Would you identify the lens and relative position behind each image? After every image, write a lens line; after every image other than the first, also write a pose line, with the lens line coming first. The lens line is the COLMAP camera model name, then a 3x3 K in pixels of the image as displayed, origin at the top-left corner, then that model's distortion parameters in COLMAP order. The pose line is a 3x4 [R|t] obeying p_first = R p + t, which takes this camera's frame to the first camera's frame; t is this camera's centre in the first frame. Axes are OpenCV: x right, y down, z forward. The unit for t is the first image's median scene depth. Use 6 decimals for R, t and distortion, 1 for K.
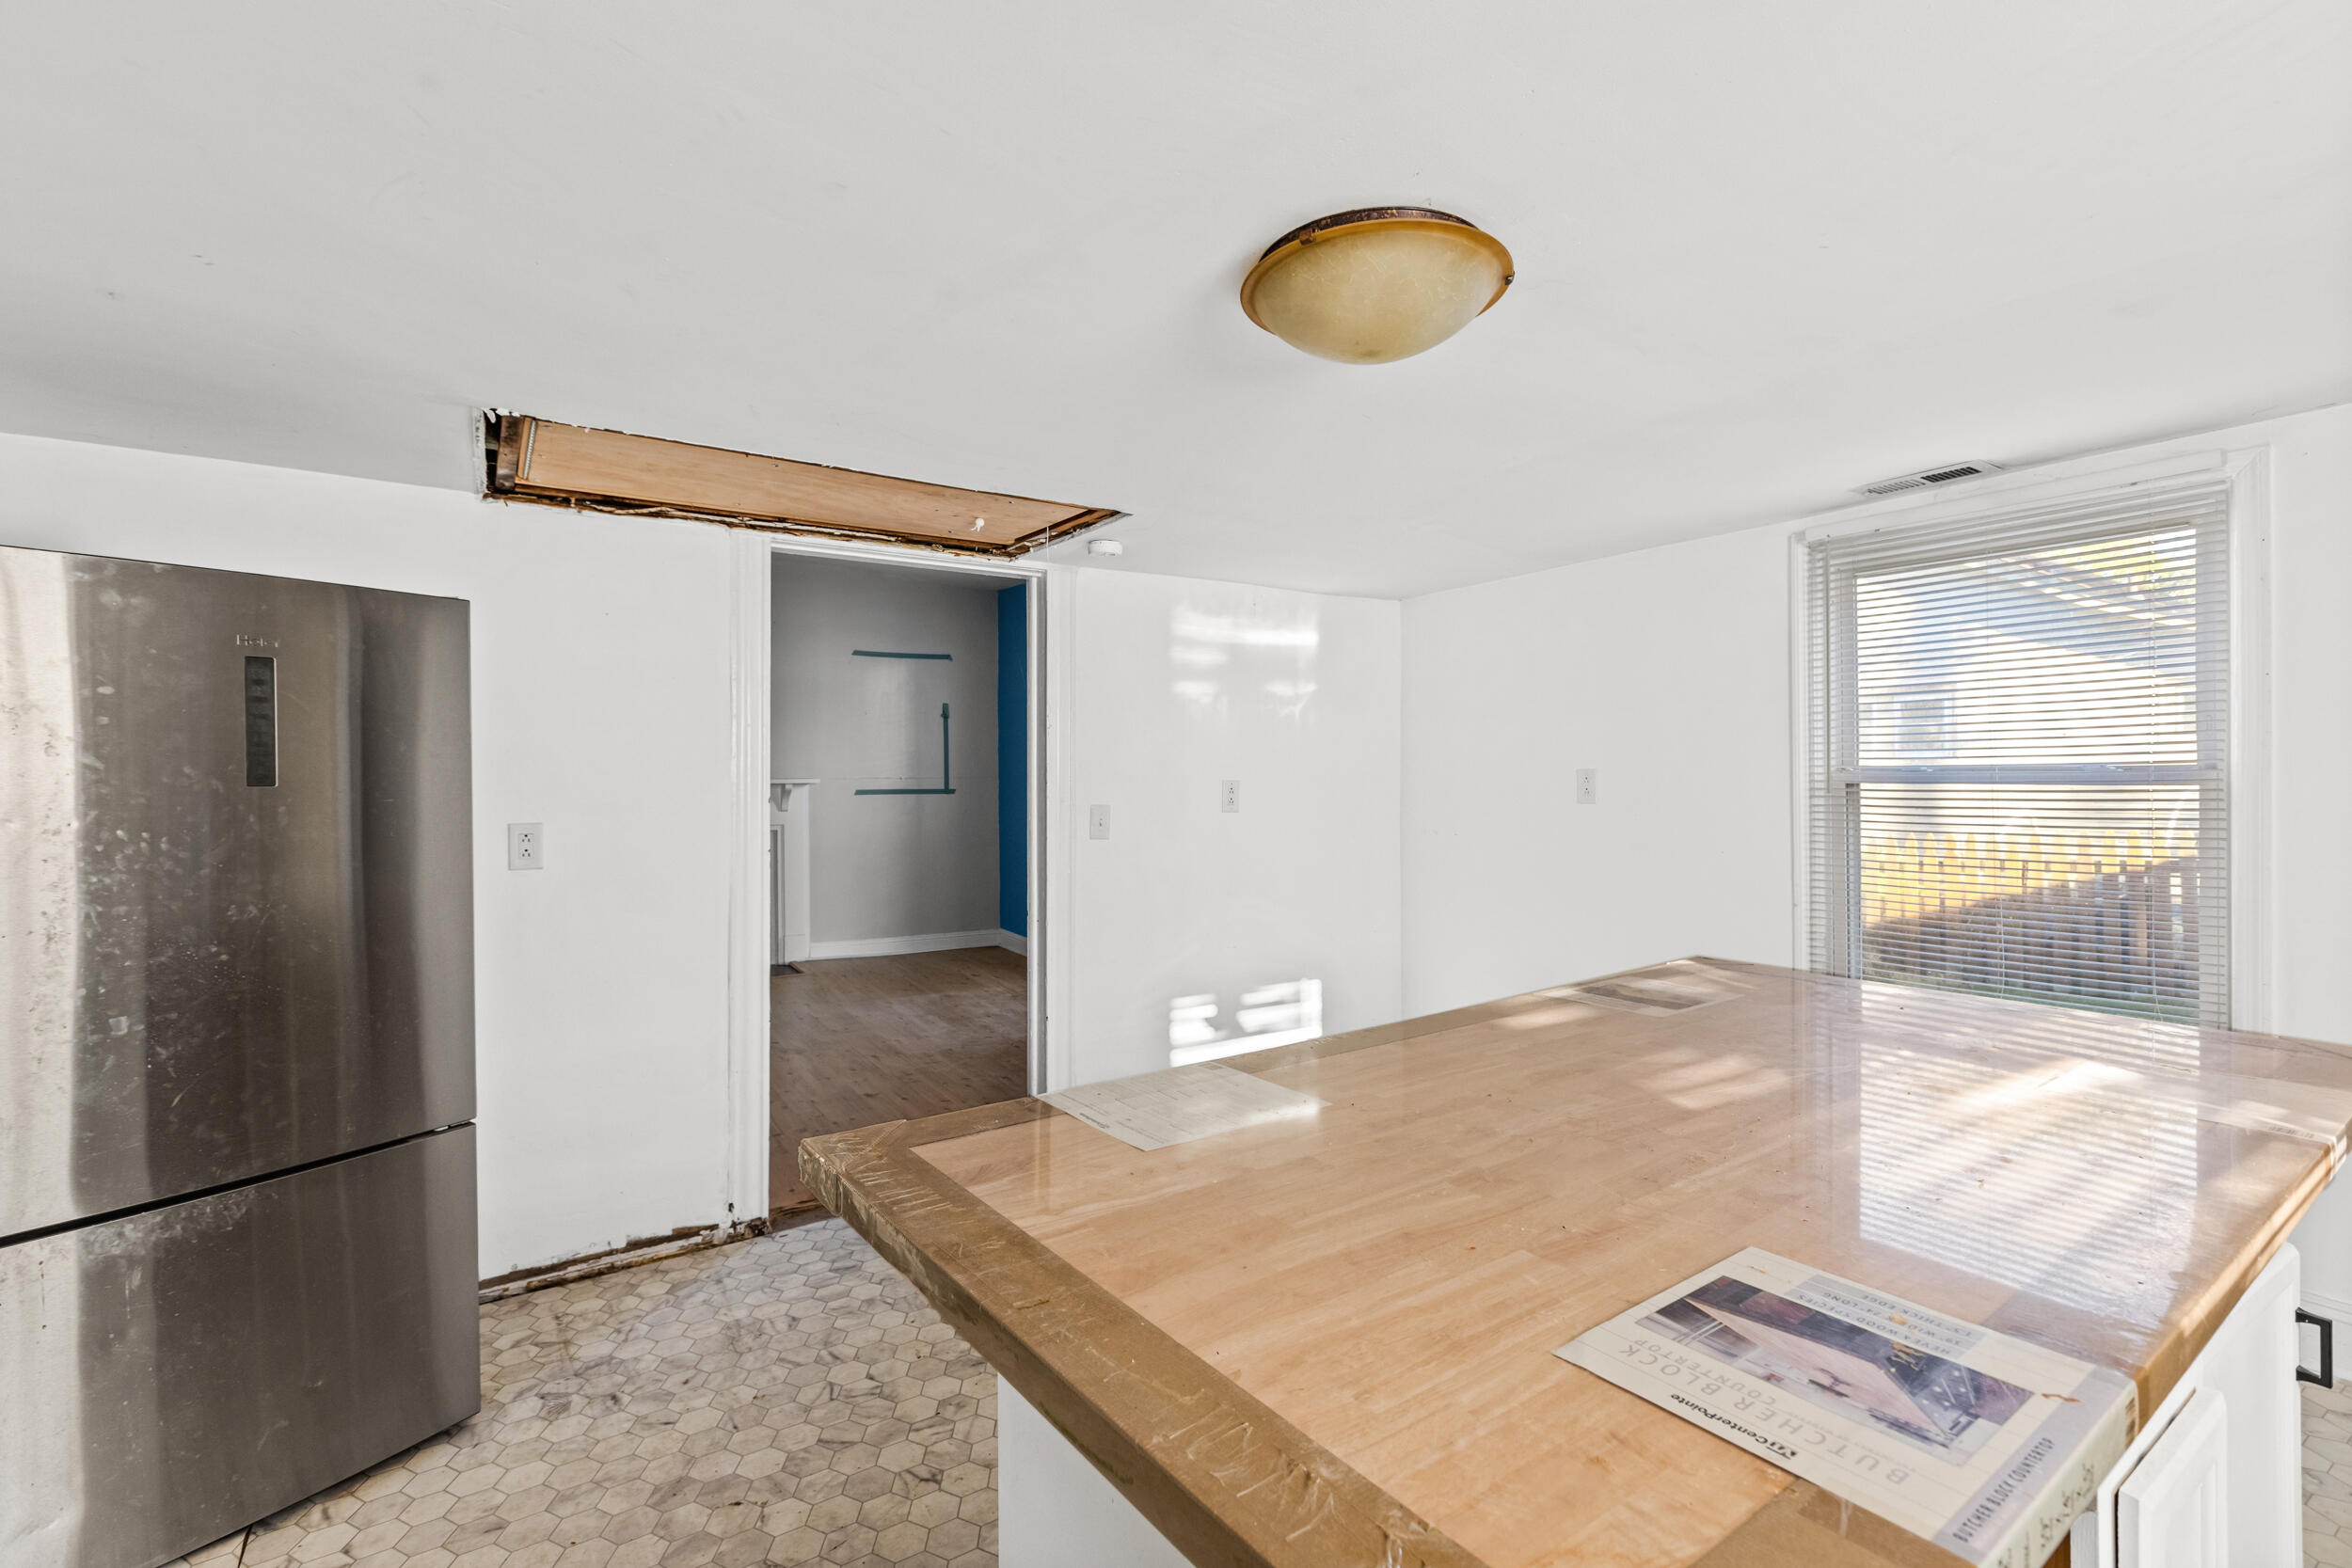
lens RADIAL K [[1067.7, 0, 1187.0], [0, 1067.7, 764.2], [0, 0, 1]] dist [-0.000354, -0.000473]
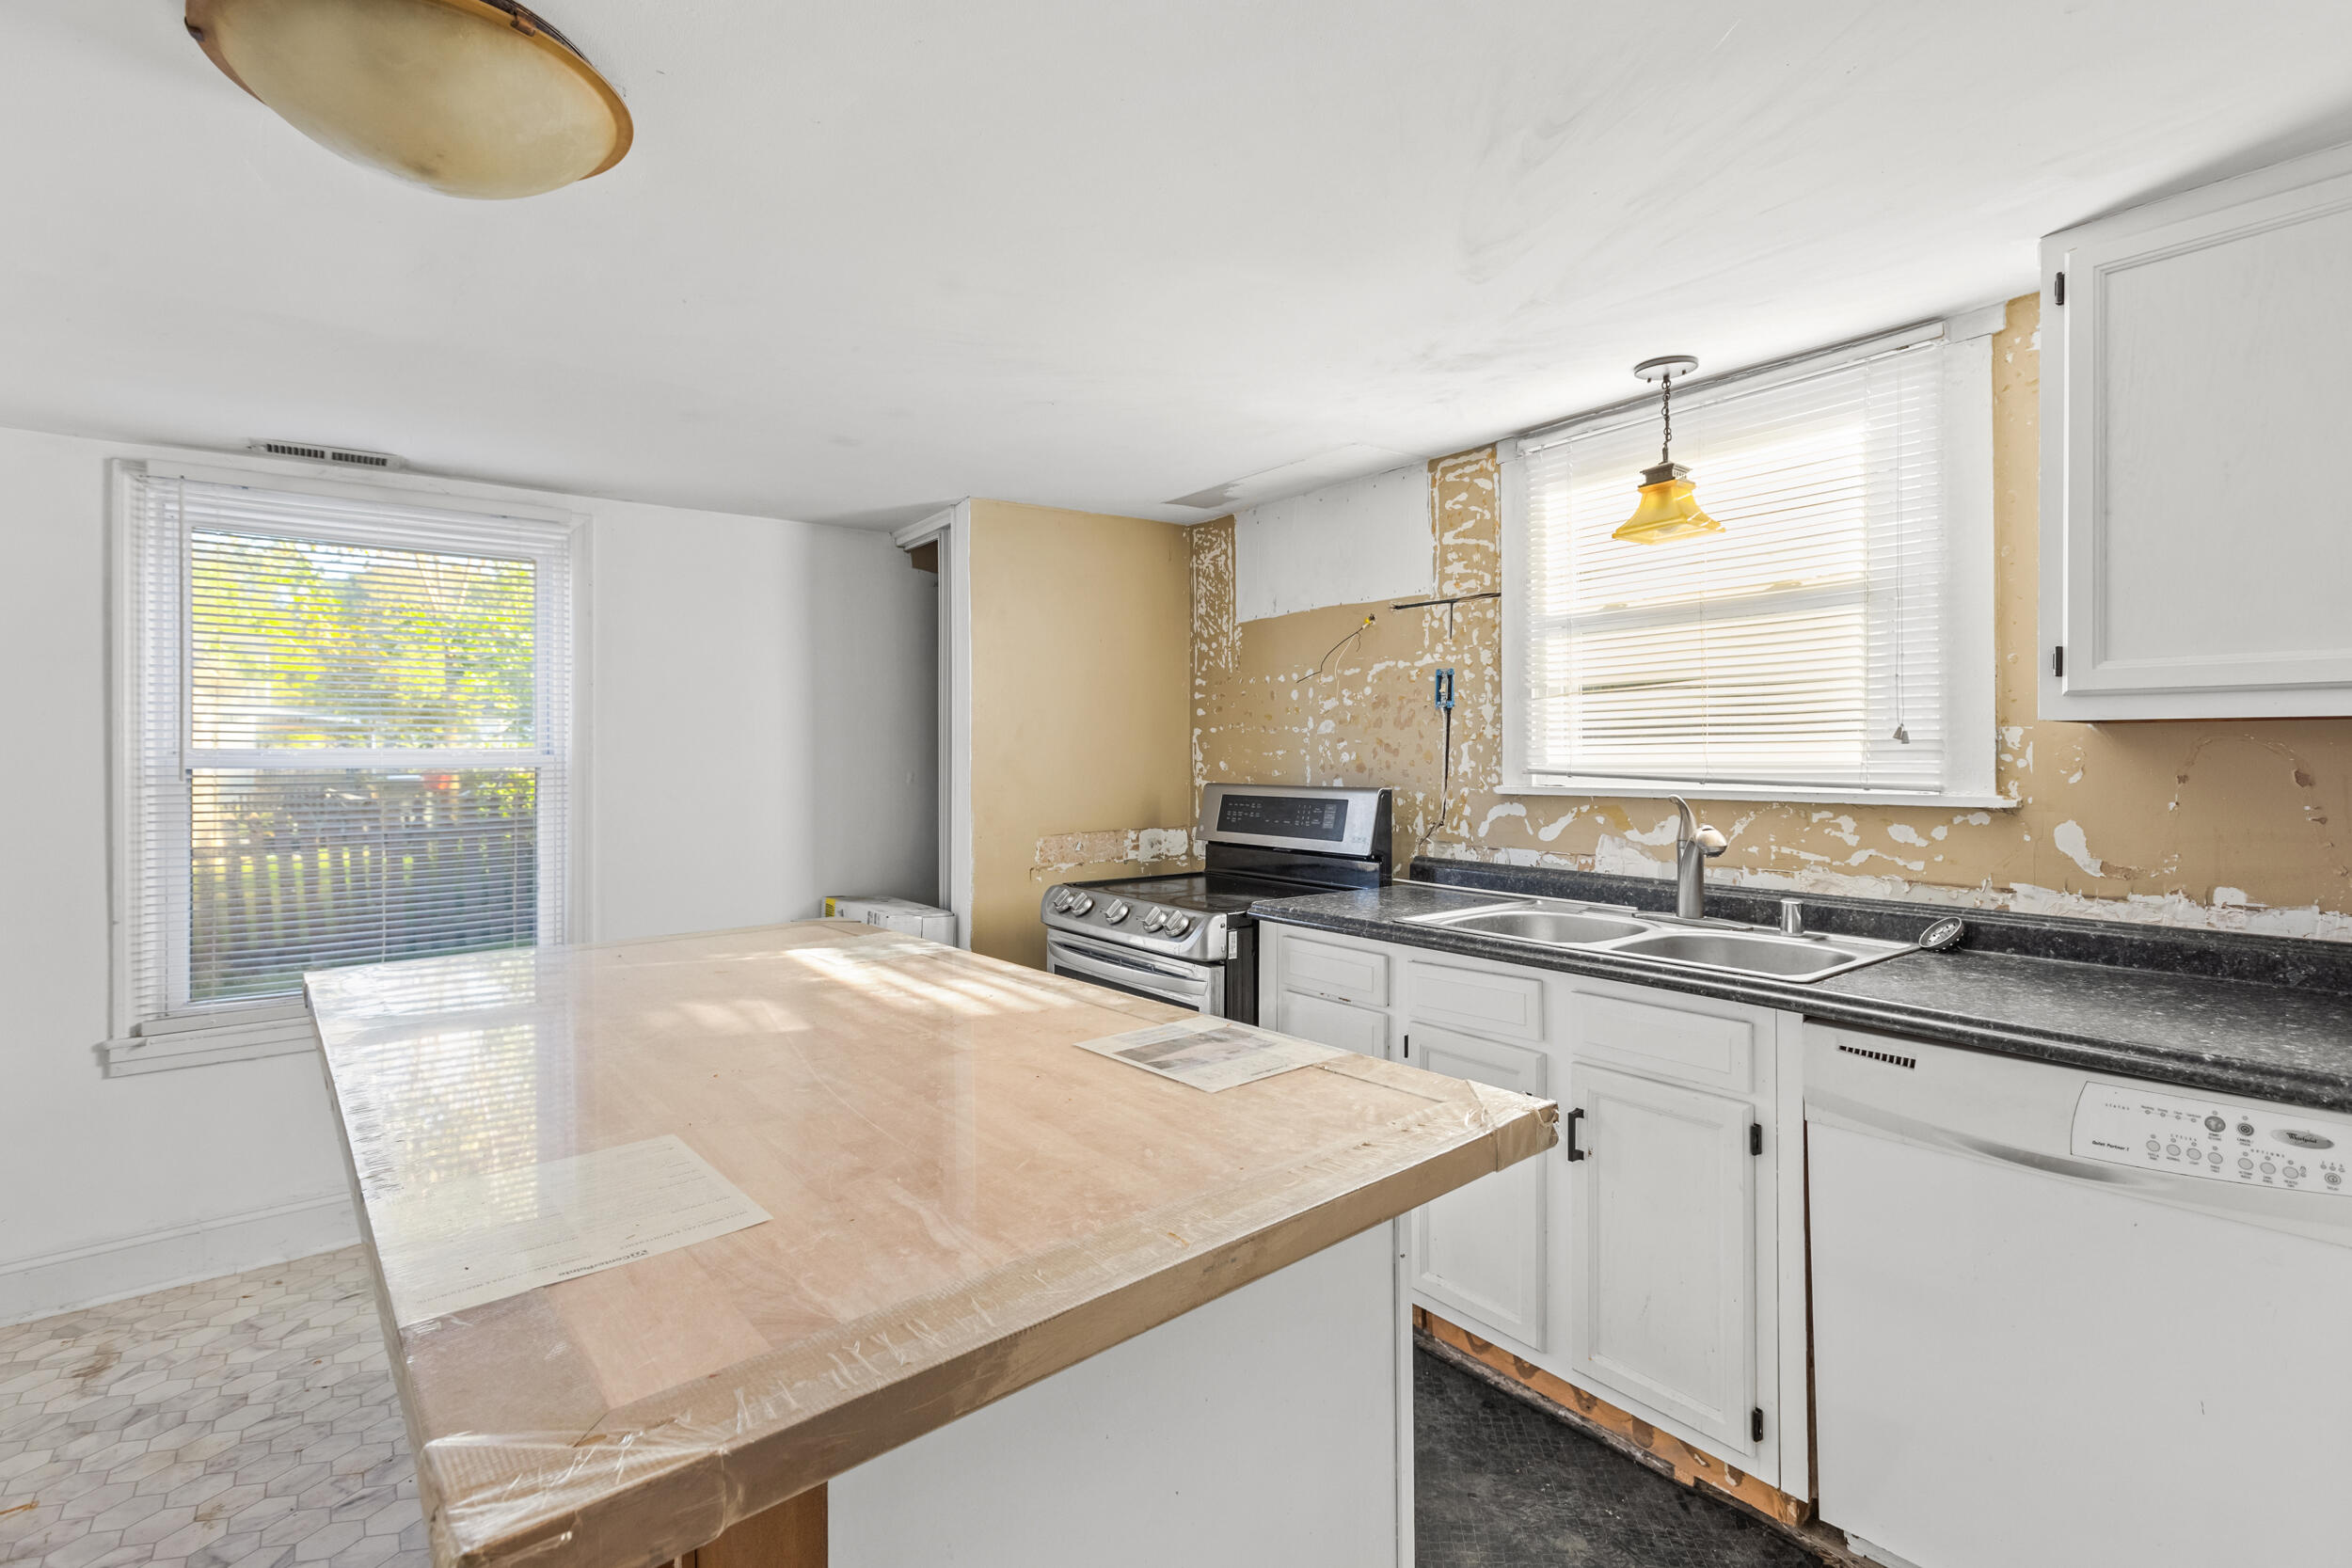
lens RADIAL K [[1065.3, 0, 1183.6], [0, 1065.3, 755.4], [0, 0, 1]] dist [0.001295, -0.000940]
pose [[-0.086999, 0.016480, 0.996072, -0.473099], [-0.006810, 0.999830, -0.017137, 0.025020], [-0.996185, -0.008275, -0.086872, 0.442027]]
